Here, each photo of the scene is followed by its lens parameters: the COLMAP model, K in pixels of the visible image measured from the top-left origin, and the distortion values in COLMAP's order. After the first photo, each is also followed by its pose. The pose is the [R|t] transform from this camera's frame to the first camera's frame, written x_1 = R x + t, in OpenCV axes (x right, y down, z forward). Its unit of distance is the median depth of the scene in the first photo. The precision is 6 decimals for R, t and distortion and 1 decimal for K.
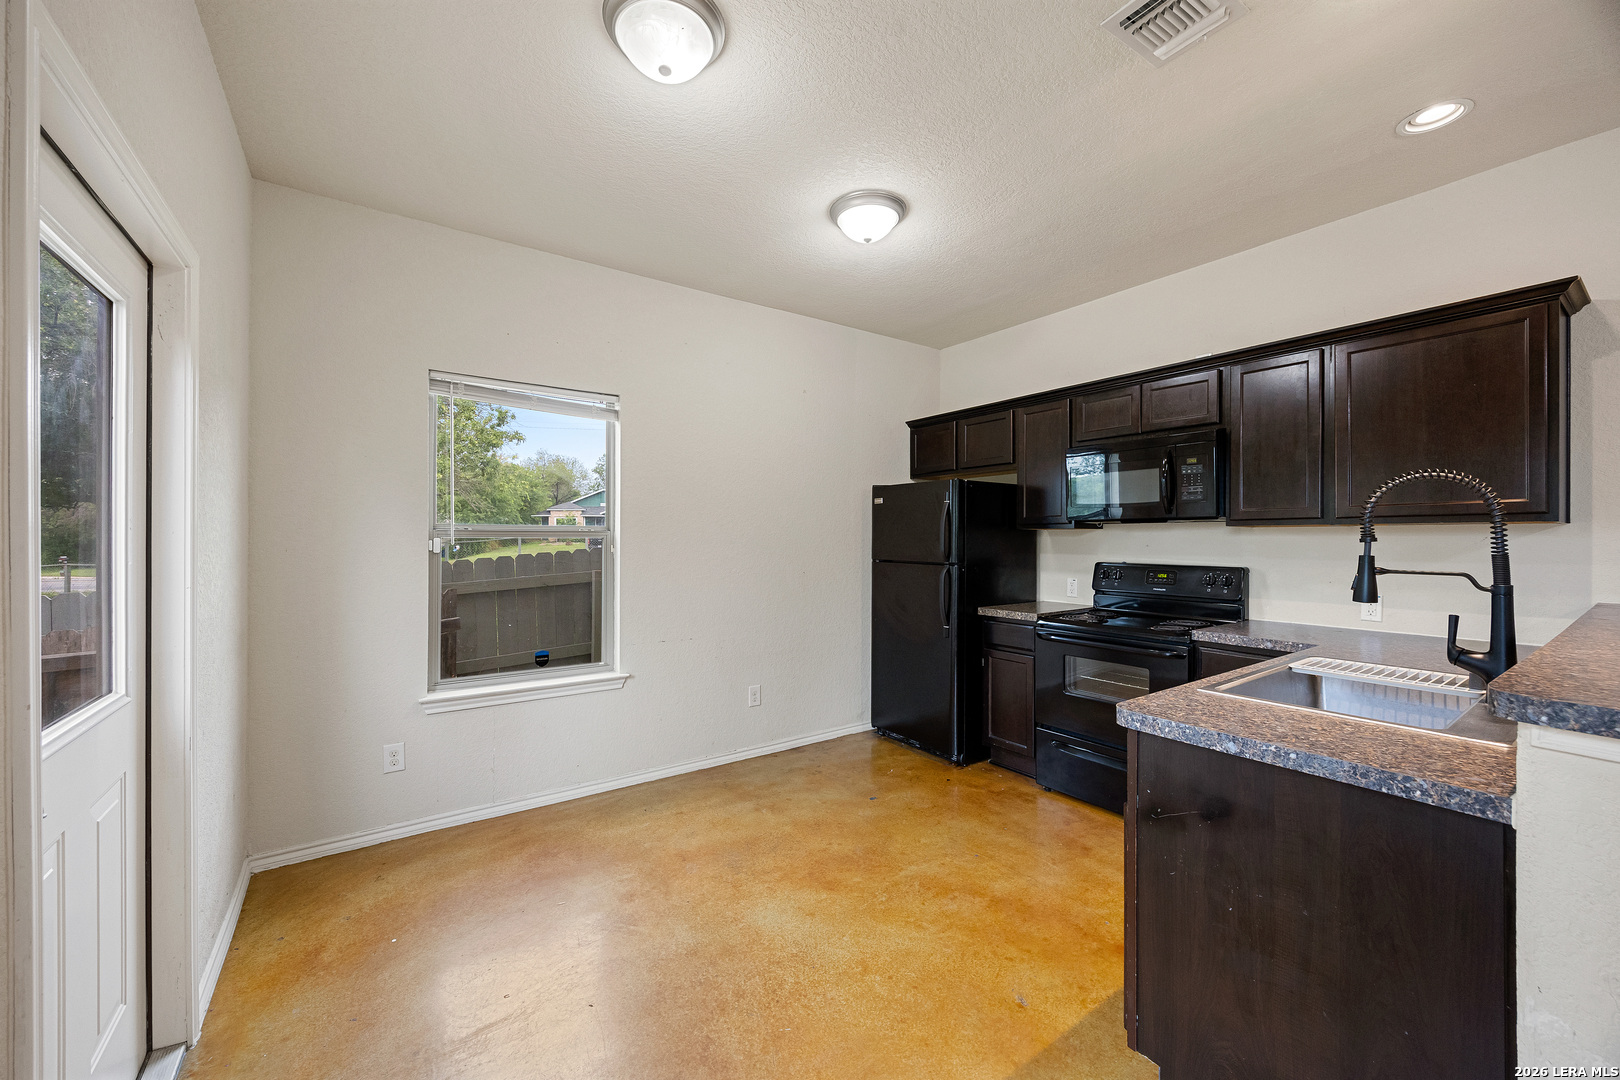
lens RADIAL K [[612.5, 0, 810.0], [0, 612.5, 540.0], [0, 0, 1]] dist [-0.002026, -0.000234]
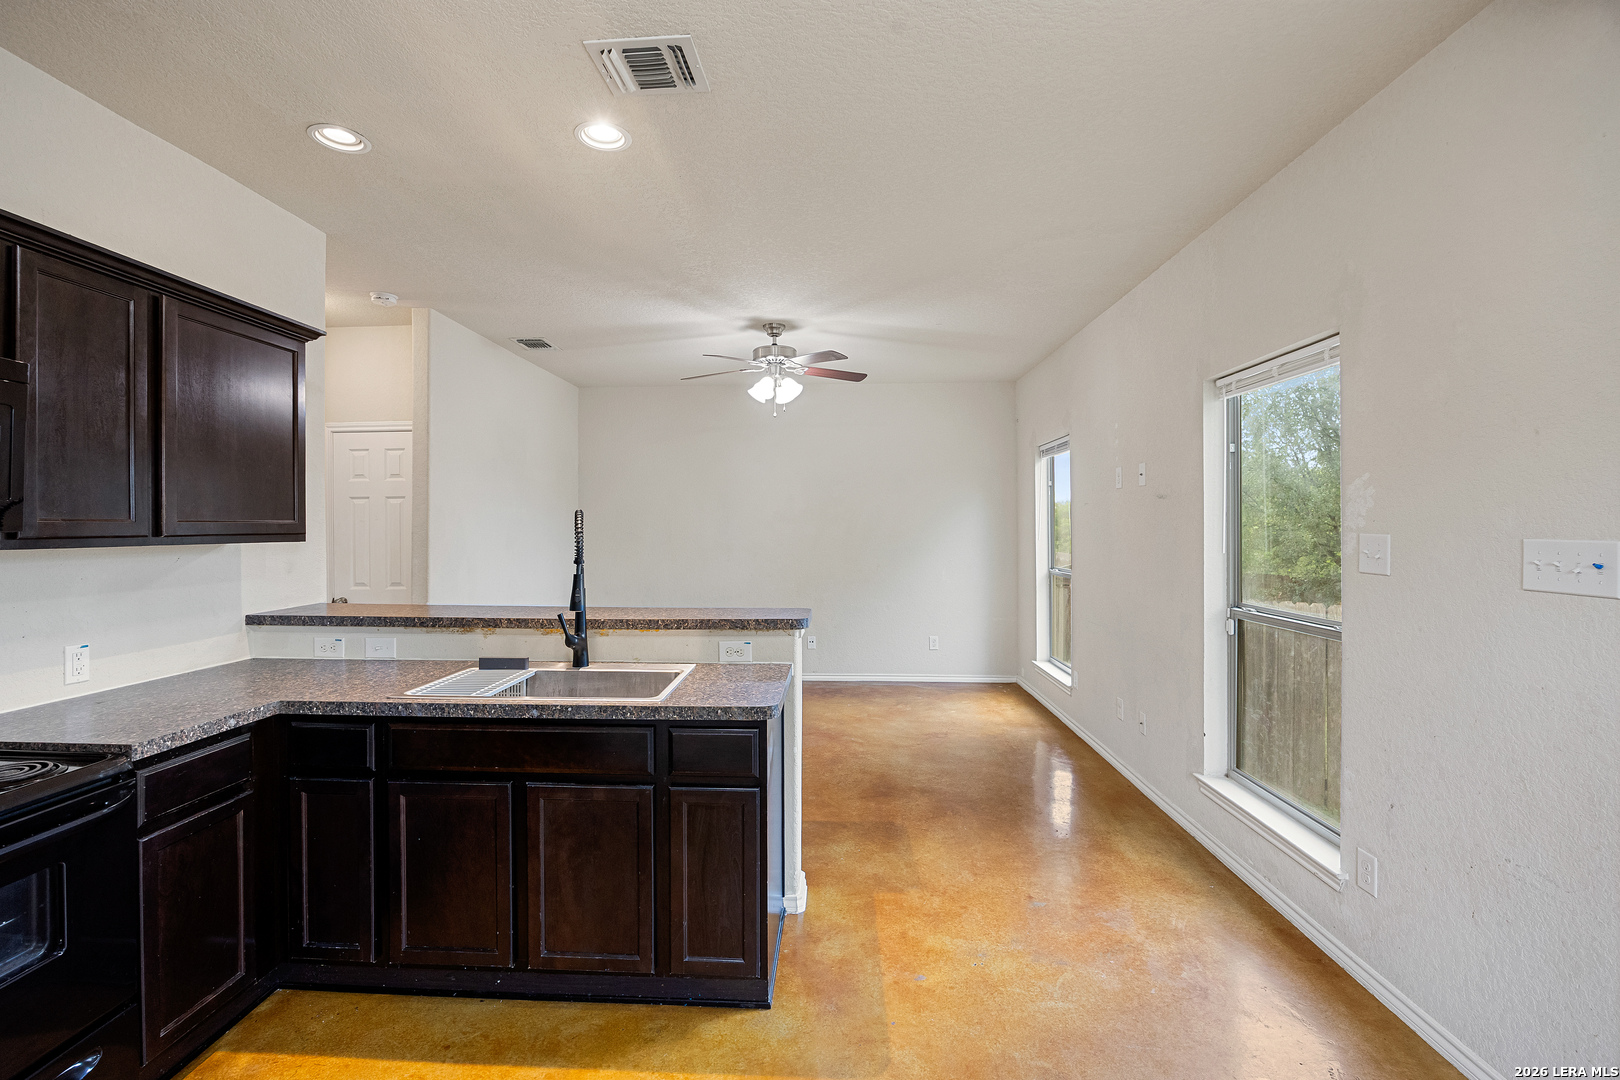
lens RADIAL K [[720.2, 0, 800.3], [0, 720.2, 528.6], [0, 0, 1]] dist [-0.014957, 0.000405]
pose [[-0.783655, -0.001429, 0.621195, -0.208125], [0.002540, 0.999982, 0.005505, -0.041469], [-0.621191, 0.005892, -0.783637, 1.025099]]
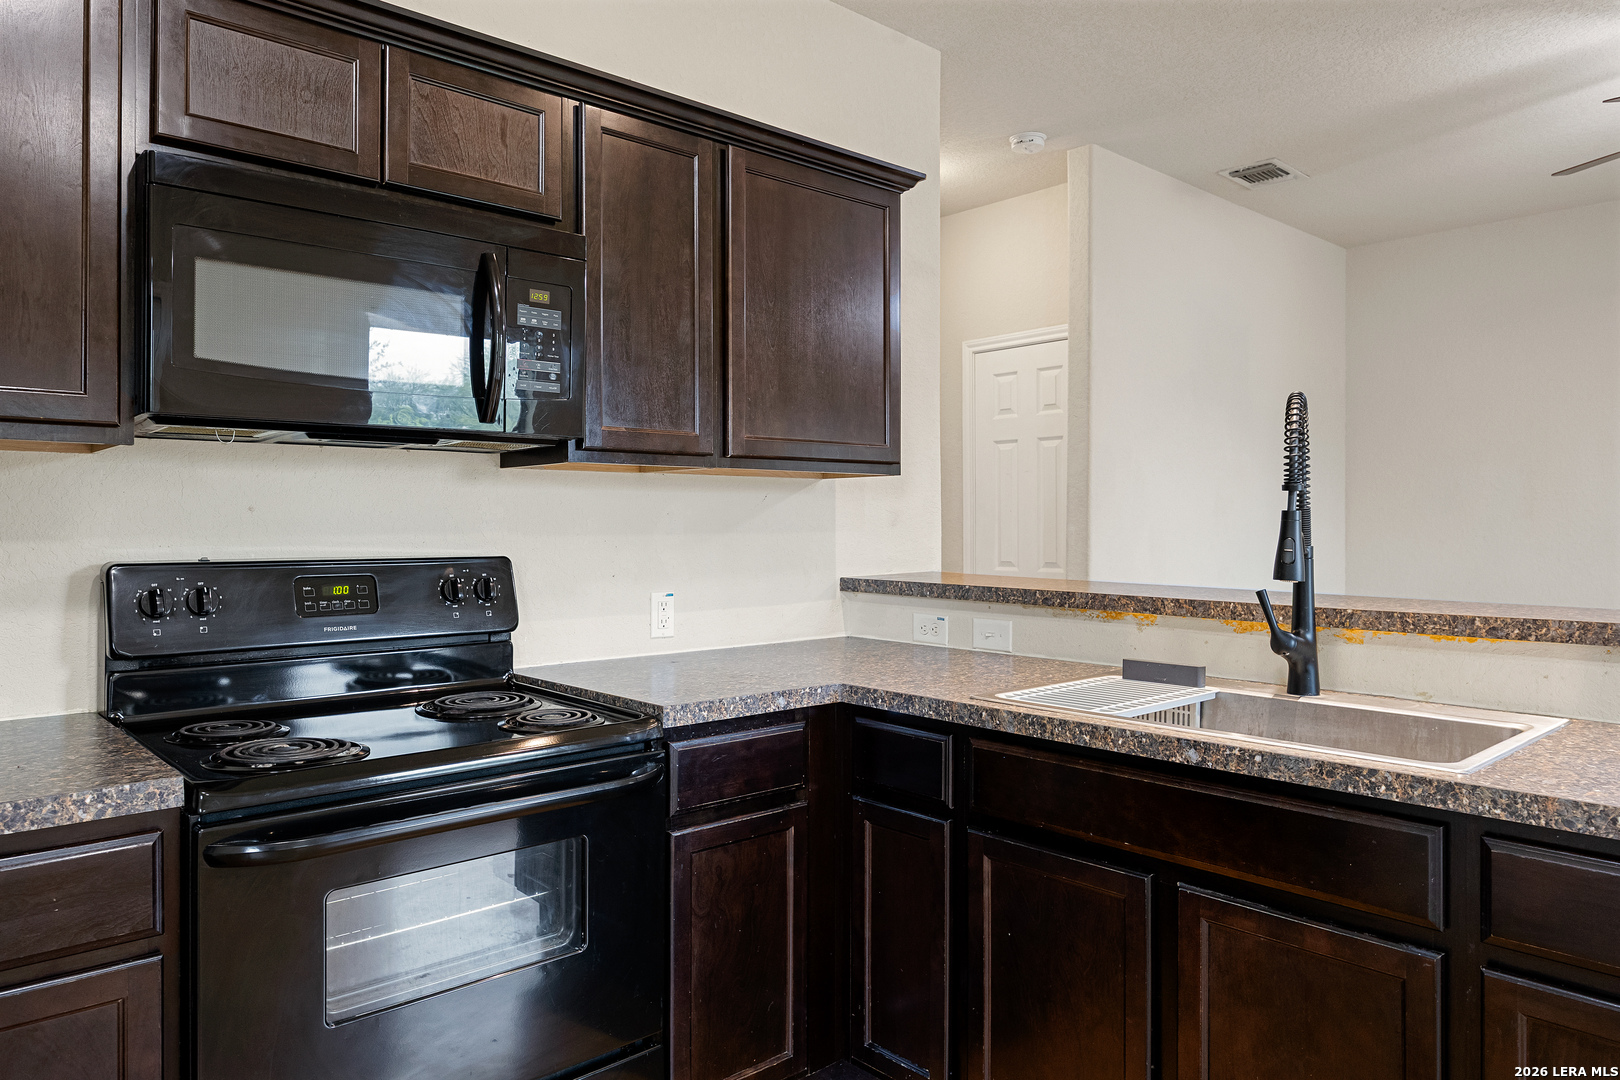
lens RADIAL K [[1080.0, 0, 792.9], [0, 1080.0, 520.1], [0, 0, 1]] dist [-0.002140, -0.000468]
pose [[-0.109303, -0.000504, 0.994008, -0.106539], [0.001953, 0.999998, 0.000722, 0.018596], [-0.994007, 0.002020, -0.109302, 0.905359]]
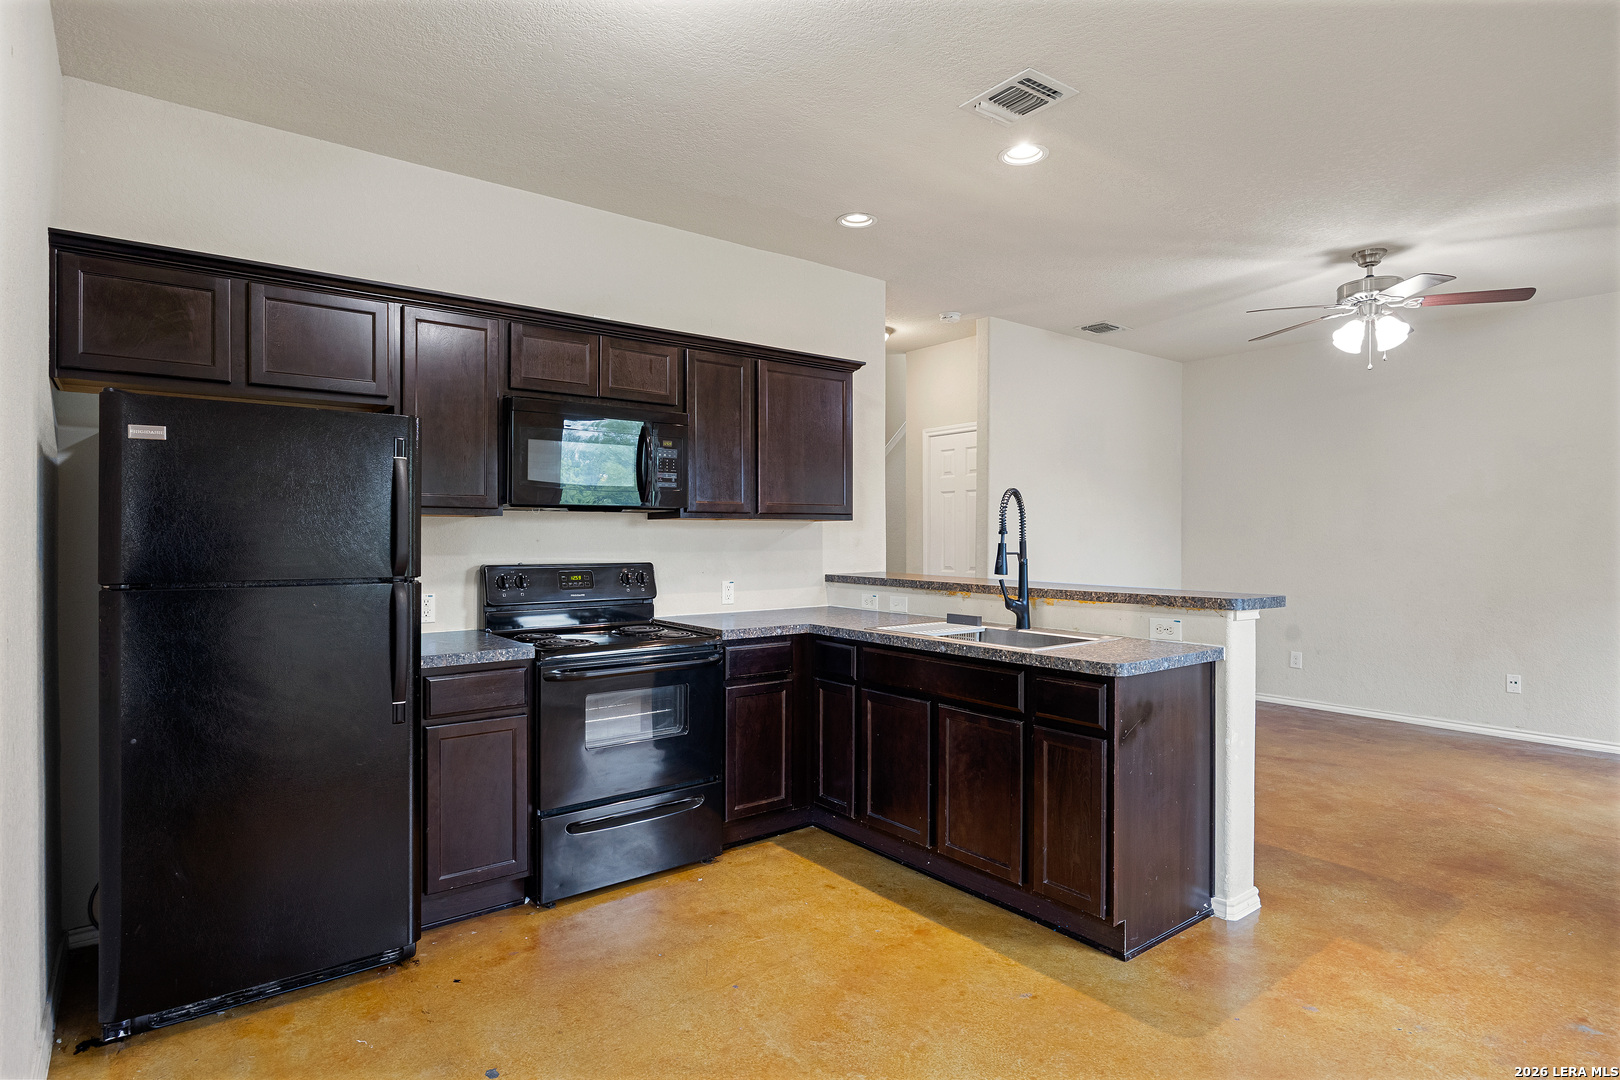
lens RADIAL K [[852.0, 0, 787.7], [0, 852.0, 539.9], [0, 0, 1]] dist [-0.004479, -0.000800]
pose [[-0.028990, -0.008003, 0.999548, -0.611810], [0.001479, 0.999967, 0.008049, 0.000440], [-0.999579, 0.001712, -0.028977, 0.855997]]
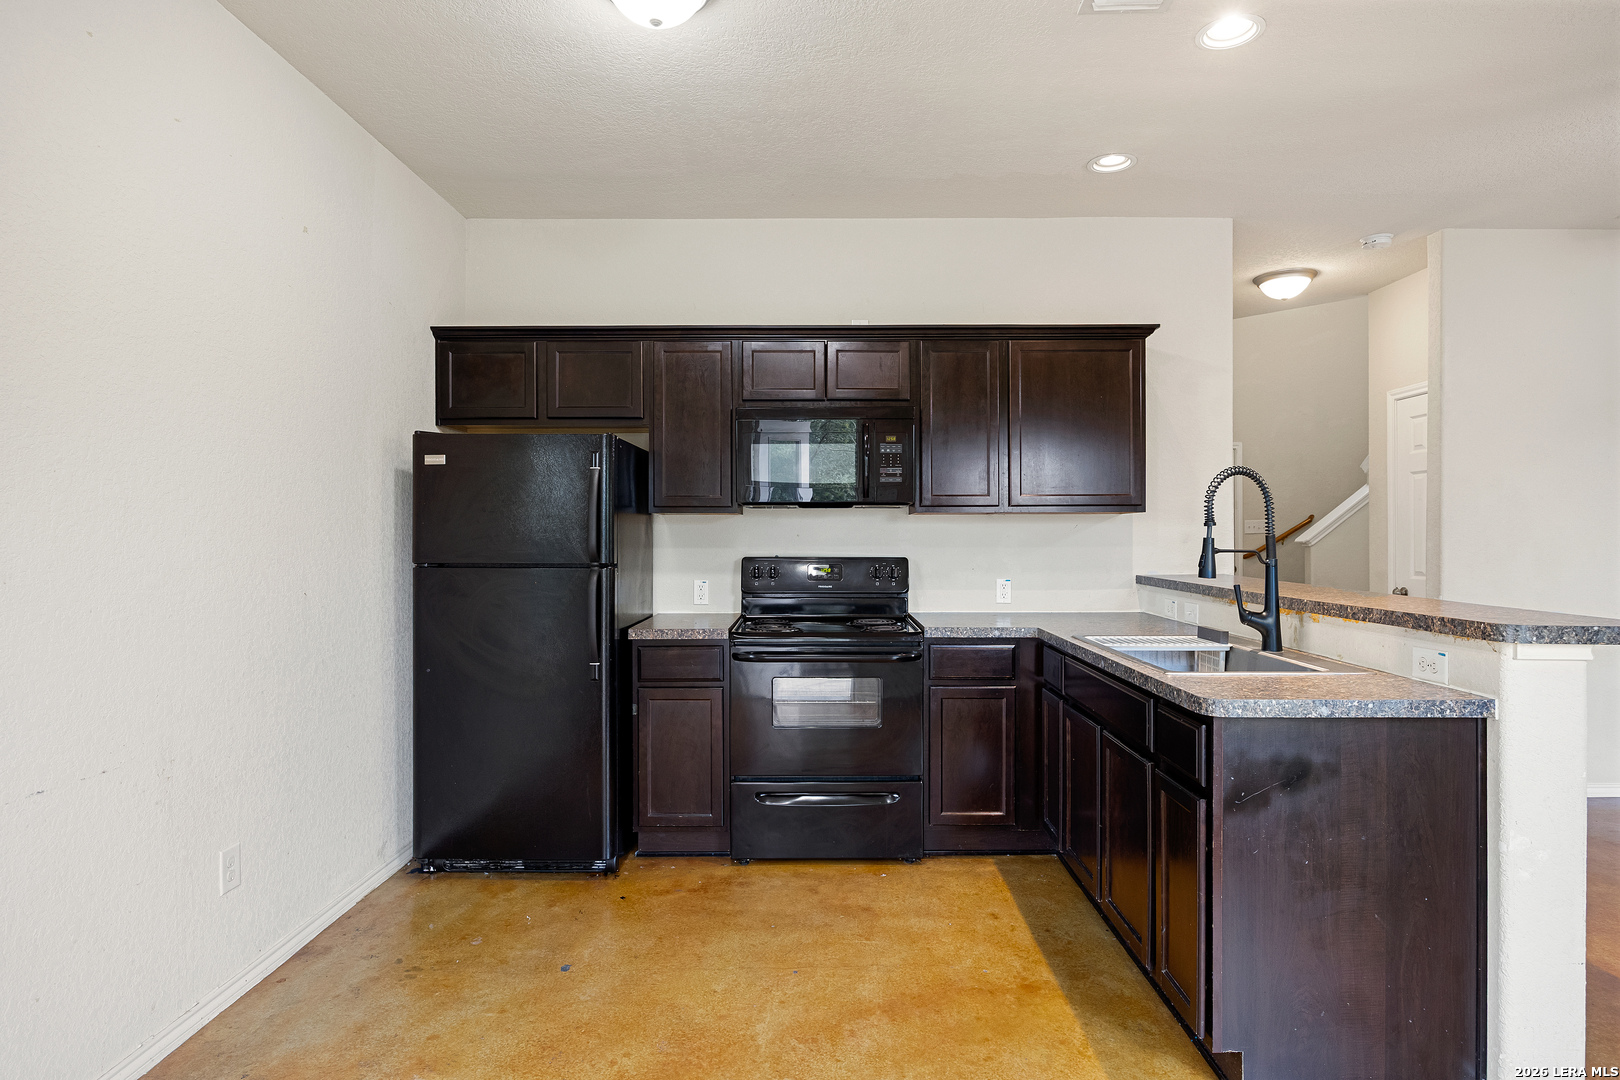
lens RADIAL K [[860.9, 0, 810.0], [0, 860.9, 540.0], [0, 0, 1]] dist [-0.003810, -0.000639]
pose [[0.588426, -0.008648, 0.808505, -0.457220], [0.004611, 0.999962, 0.007340, 0.008126], [-0.808538, -0.000591, 0.588443, 0.355144]]
